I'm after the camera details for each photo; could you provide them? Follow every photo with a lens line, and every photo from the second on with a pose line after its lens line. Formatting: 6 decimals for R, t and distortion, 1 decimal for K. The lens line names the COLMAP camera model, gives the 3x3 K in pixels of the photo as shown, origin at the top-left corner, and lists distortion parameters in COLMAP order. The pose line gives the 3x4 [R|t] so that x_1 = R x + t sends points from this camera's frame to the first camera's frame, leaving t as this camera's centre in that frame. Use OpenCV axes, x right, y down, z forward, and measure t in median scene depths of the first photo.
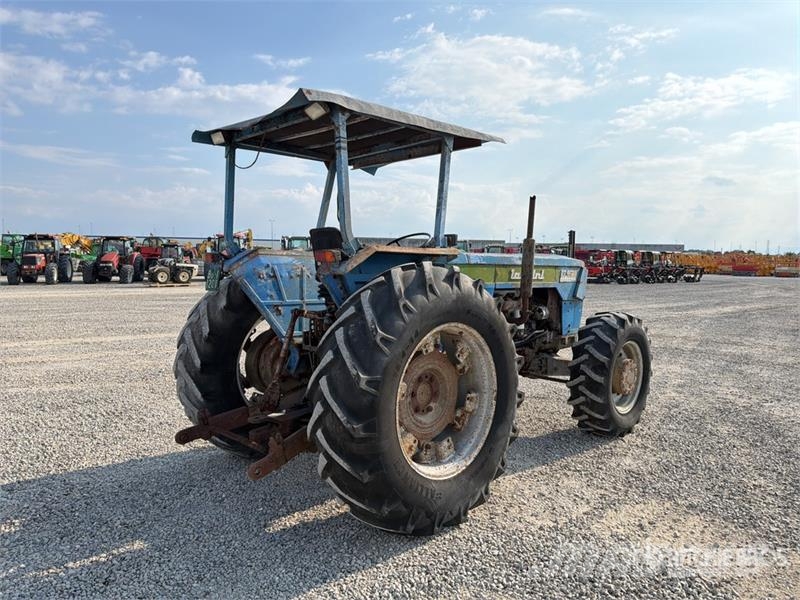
lens RADIAL K [[566.6, 0, 401.5], [0, 566.6, 297.5], [0, 0, 1]] dist [0.064057, -0.084357]
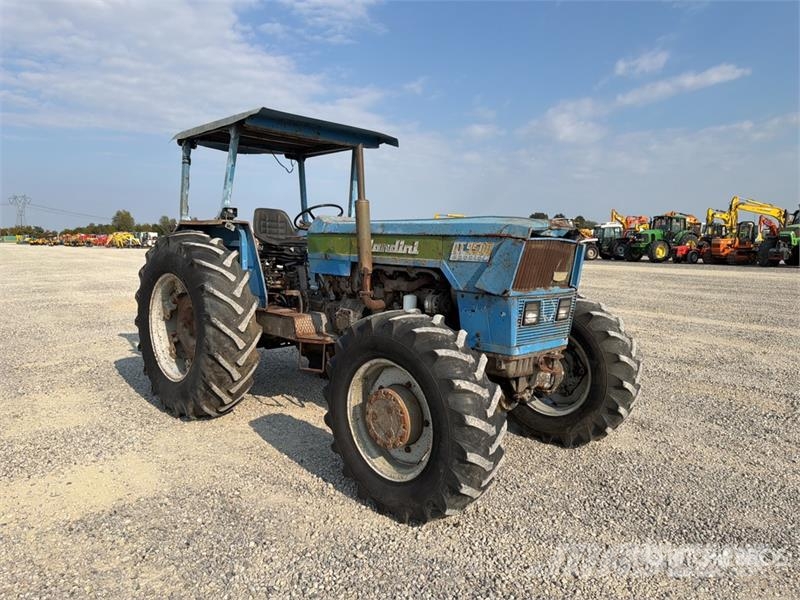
lens RADIAL K [[566.6, 0, 396.0], [0, 566.6, 303.2], [0, 0, 1]] dist [0.064057, -0.084357]
pose [[-0.008021, 0.103606, -0.994586, 1.036579], [-0.069459, 0.992158, 0.103913, -0.046766], [0.997553, 0.069917, -0.000761, 1.068557]]
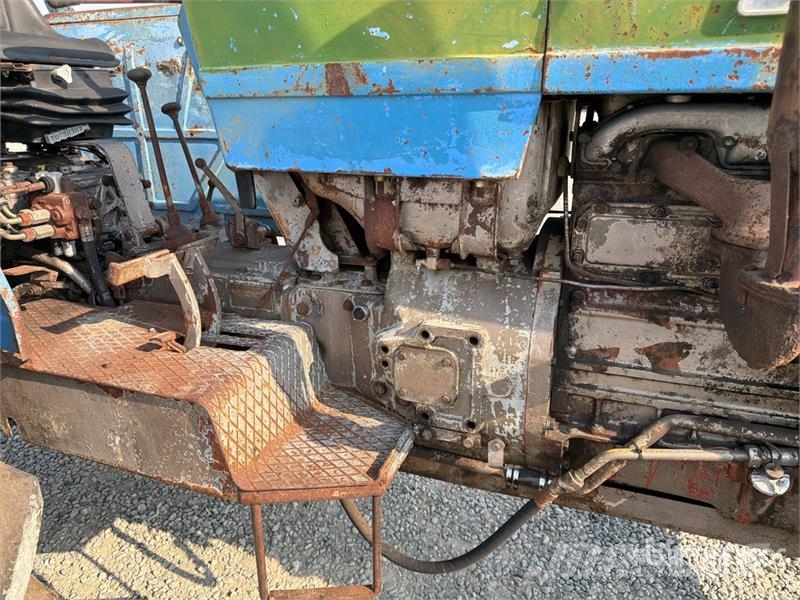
lens RADIAL K [[566.6, 0, 393.2], [0, 566.6, 299.2], [0, 0, 1]] dist [0.064057, -0.084357]
pose [[0.413742, 0.287377, -0.863847, 0.299542], [-0.028950, 0.952545, 0.303018, -0.008158], [0.909934, -0.100363, 0.402428, 0.886809]]
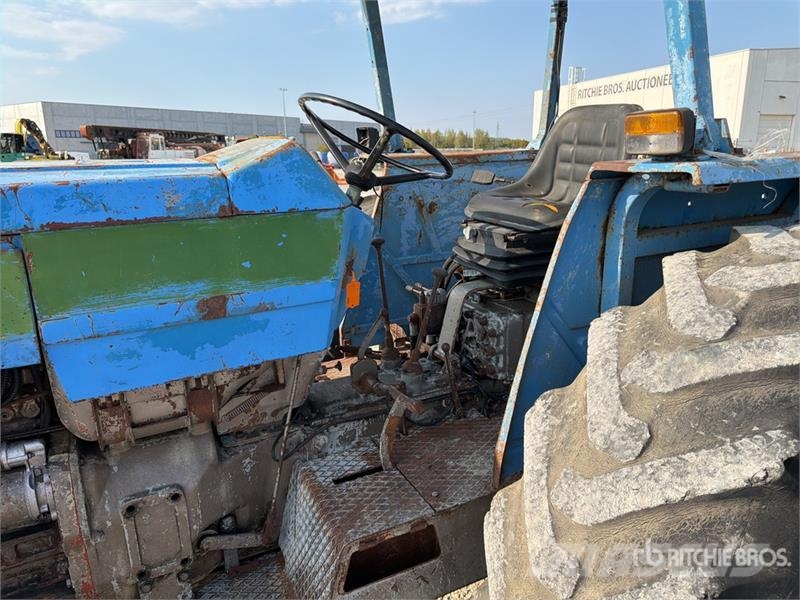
lens RADIAL K [[566.6, 0, 402.5], [0, 566.6, 297.9], [0, 0, 1]] dist [0.064057, -0.084357]
pose [[-0.952915, -0.072048, 0.294555, -0.108687], [0.025486, 0.948899, 0.314550, -0.099904], [-0.302166, 0.307246, -0.902383, 1.222644]]
